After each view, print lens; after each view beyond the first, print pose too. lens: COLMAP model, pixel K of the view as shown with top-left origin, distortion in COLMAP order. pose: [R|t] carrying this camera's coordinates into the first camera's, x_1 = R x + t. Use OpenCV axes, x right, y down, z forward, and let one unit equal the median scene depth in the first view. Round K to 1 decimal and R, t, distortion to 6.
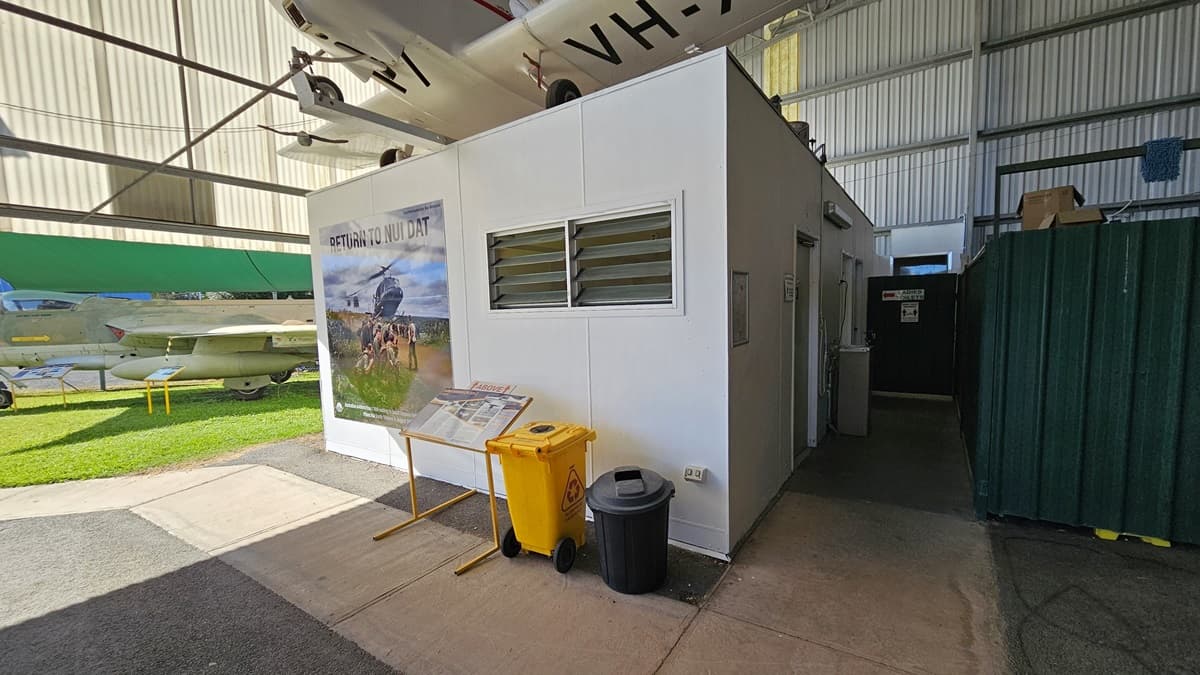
lens RADIAL K [[473.4, 0, 597.0], [0, 473.4, 340.4], [0, 0, 1]] dist [-0.003892, -0.000410]
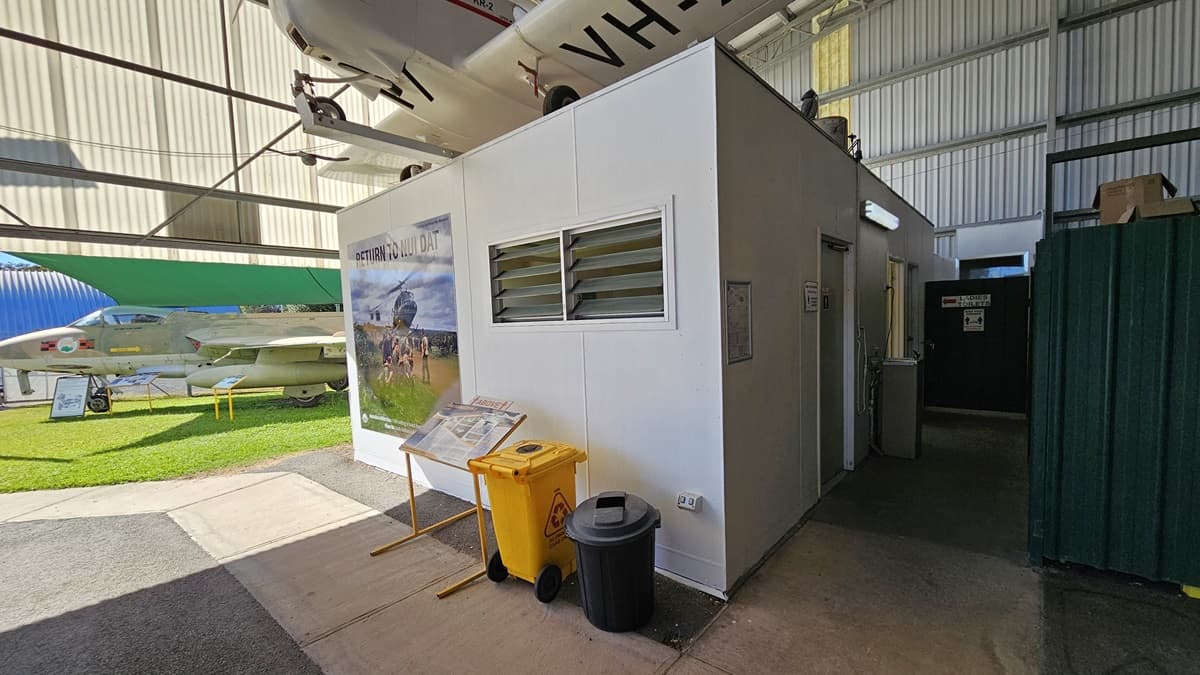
lens RADIAL K [[473.4, 0, 602.7], [0, 473.4, 341.8], [0, 0, 1]] dist [-0.003892, -0.000410]
pose [[0.993873, -0.002805, -0.110492, 0.099923], [0.001255, 0.999900, -0.014097, -0.011028], [0.110520, 0.013872, 0.993777, 0.044503]]
